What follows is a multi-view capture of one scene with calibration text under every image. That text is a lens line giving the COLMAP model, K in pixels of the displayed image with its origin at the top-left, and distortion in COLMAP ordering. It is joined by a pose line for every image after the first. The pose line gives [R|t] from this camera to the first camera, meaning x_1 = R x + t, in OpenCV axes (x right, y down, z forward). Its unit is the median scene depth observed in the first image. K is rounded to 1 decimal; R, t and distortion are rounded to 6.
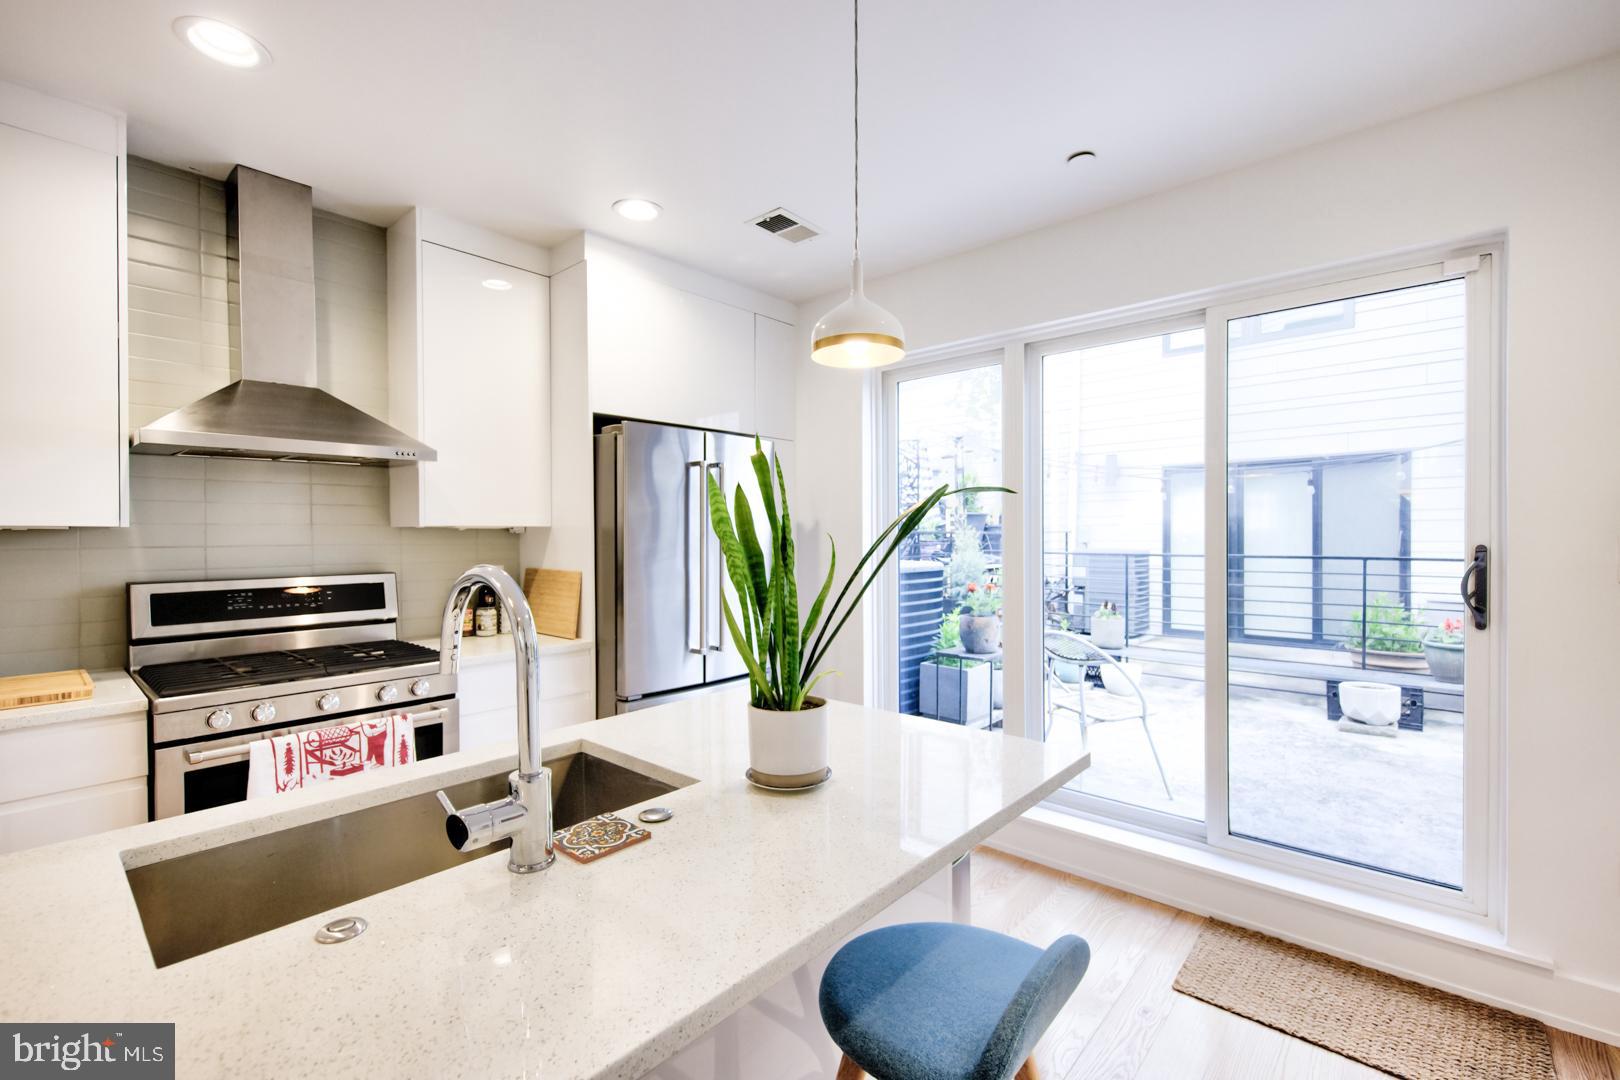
lens RADIAL K [[697.0, 0, 810.0], [0, 697.0, 540.0], [0, 0, 1]] dist [0.007512, 0.000056]
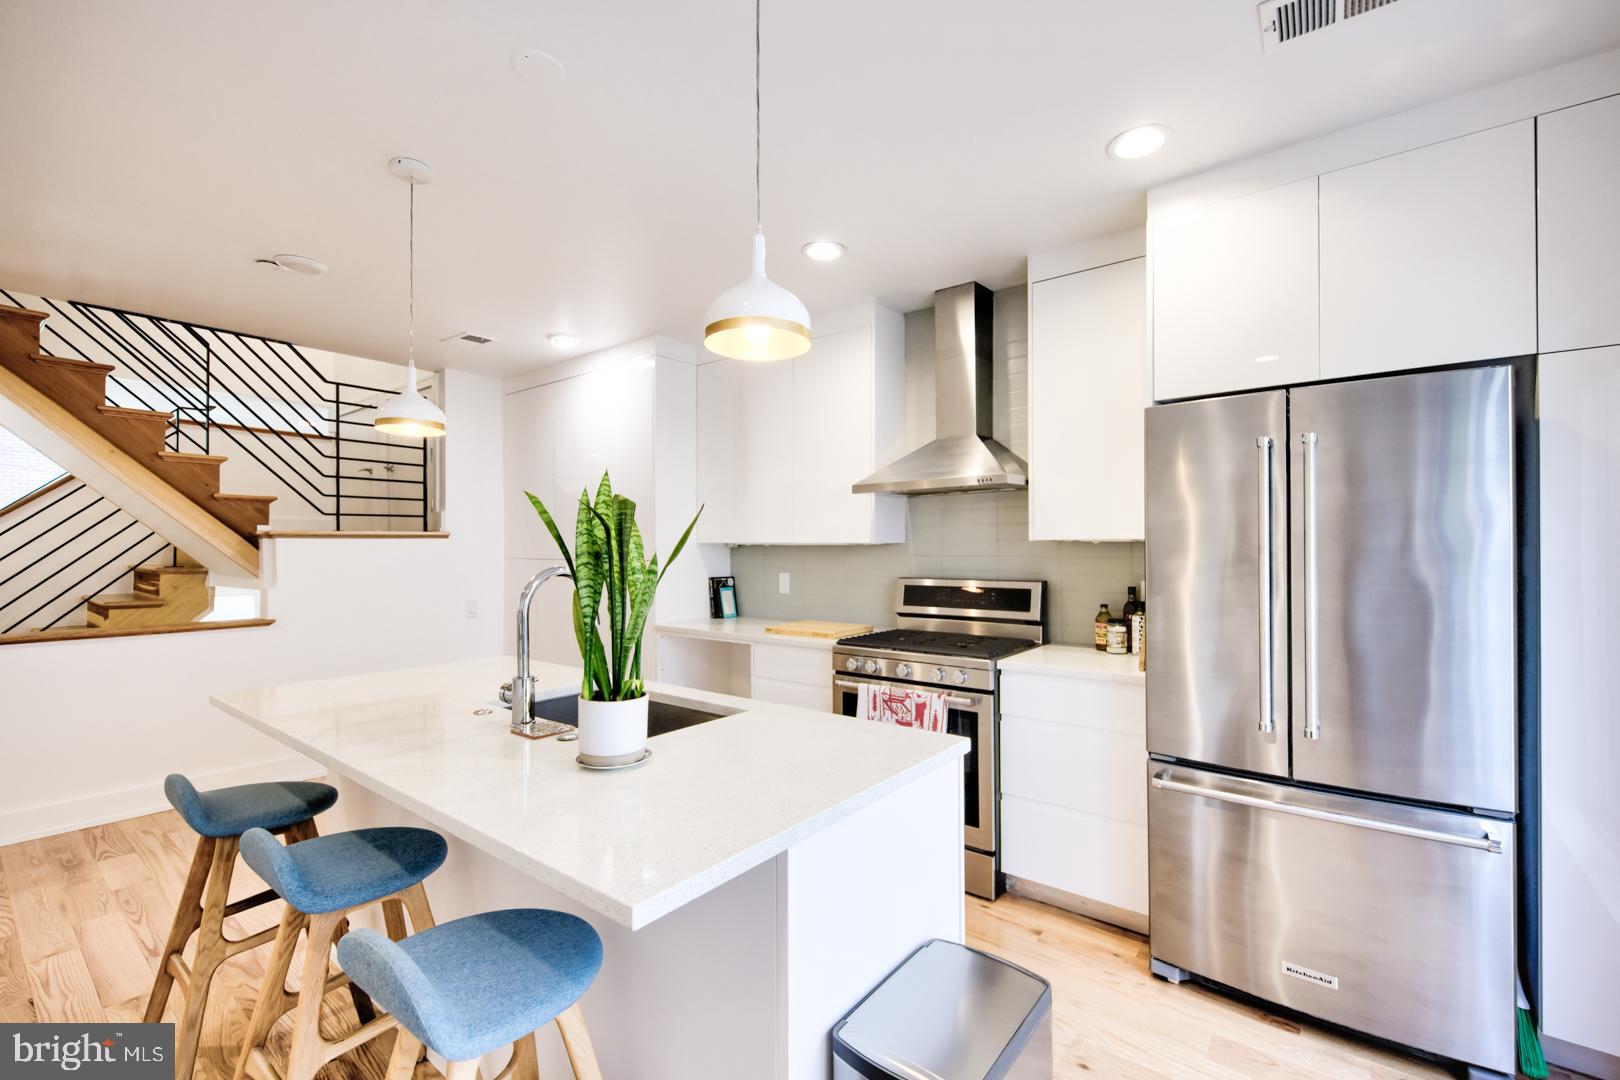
lens RADIAL K [[687.6, 0, 810.0], [0, 687.6, 540.0], [0, 0, 1]] dist [0.000048, -0.000016]
pose [[0.059960, -0.009730, -0.998153, 0.515581], [-0.006234, 0.999929, -0.010122, -0.007009], [0.998181, 0.006829, 0.059895, 0.581514]]
